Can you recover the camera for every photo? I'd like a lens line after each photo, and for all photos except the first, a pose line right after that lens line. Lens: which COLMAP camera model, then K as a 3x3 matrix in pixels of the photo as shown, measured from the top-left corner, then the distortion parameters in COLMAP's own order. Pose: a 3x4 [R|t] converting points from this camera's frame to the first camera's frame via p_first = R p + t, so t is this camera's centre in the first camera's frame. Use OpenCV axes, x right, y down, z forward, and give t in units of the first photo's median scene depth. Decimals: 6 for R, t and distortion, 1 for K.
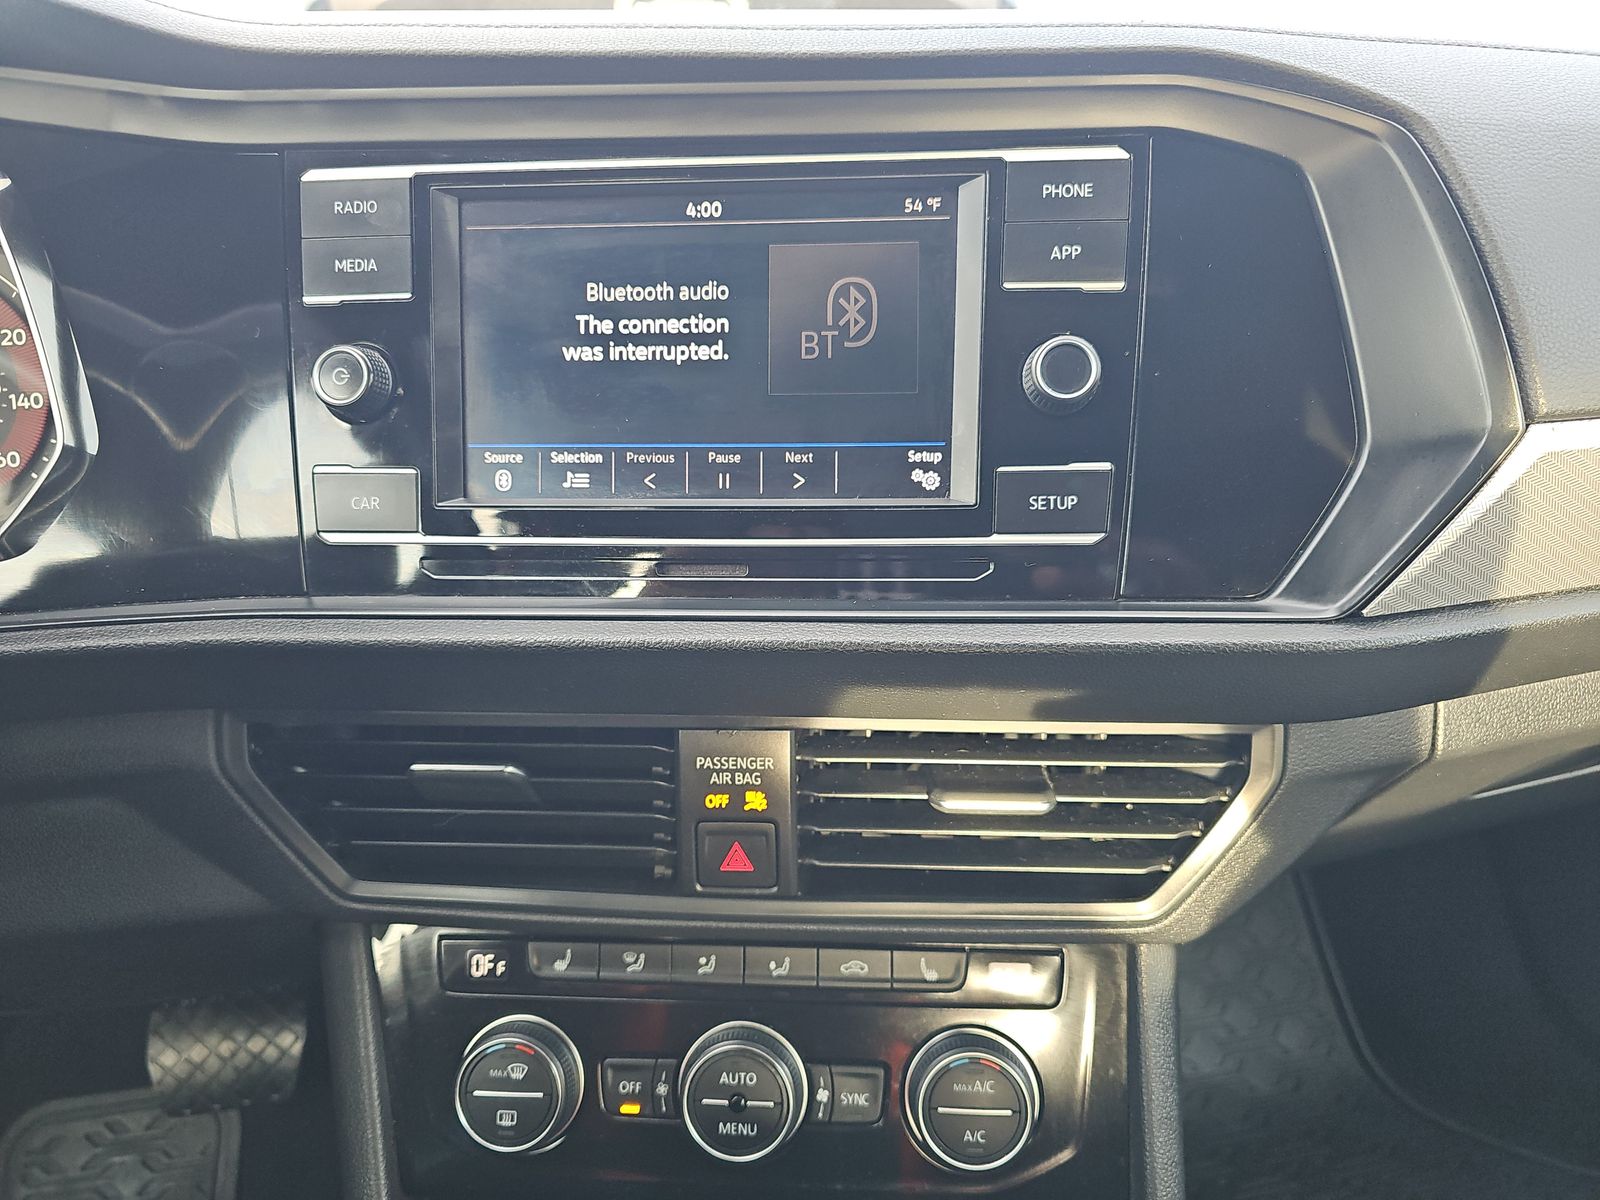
lens RADIAL K [[1095.9, 0, 800.0], [0, 1095.9, 600.0], [0, 0, 1]] dist [0.026297, 0.000790]
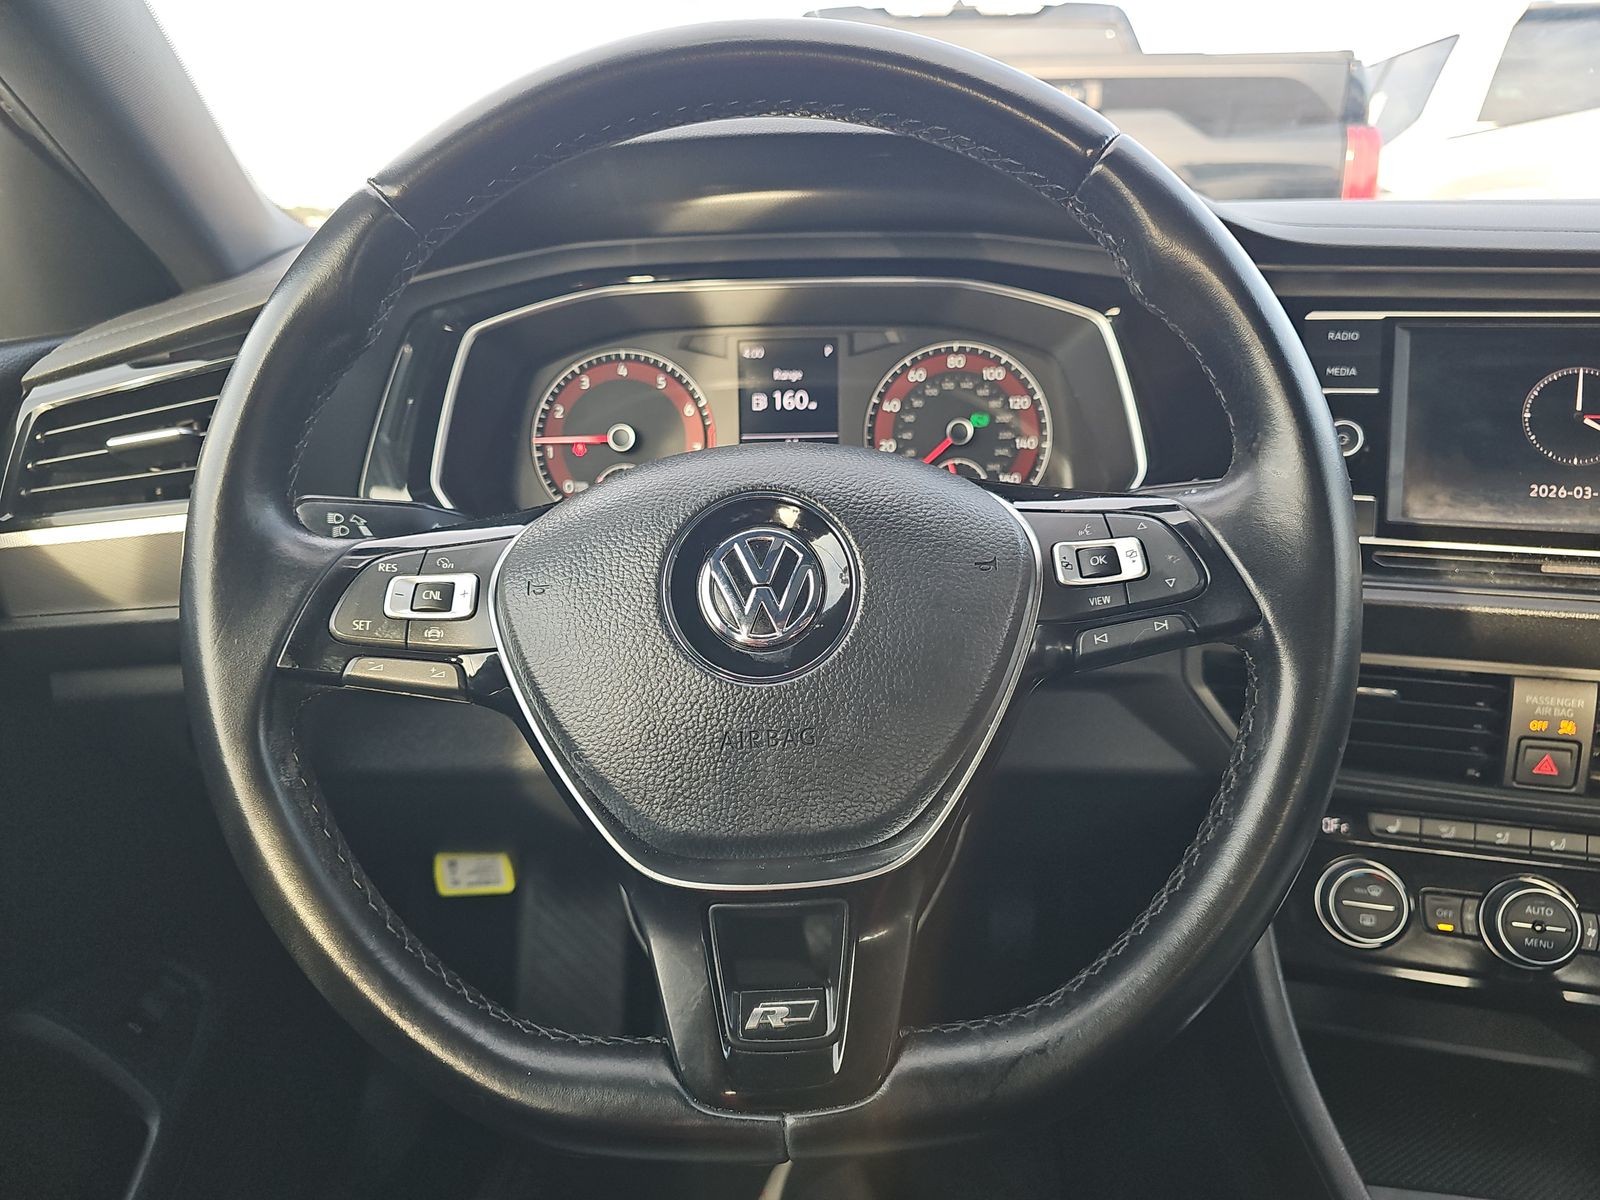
lens RADIAL K [[1082.4, 0, 798.8], [0, 1082.4, 610.1], [0, 0, 1]] dist [0.020255, -0.003121]
pose [[0.987262, 0.071032, -0.142368, -0.854245], [-0.075631, 0.996766, -0.027145, 0.137646], [0.139979, 0.037567, 0.989441, -0.624241]]
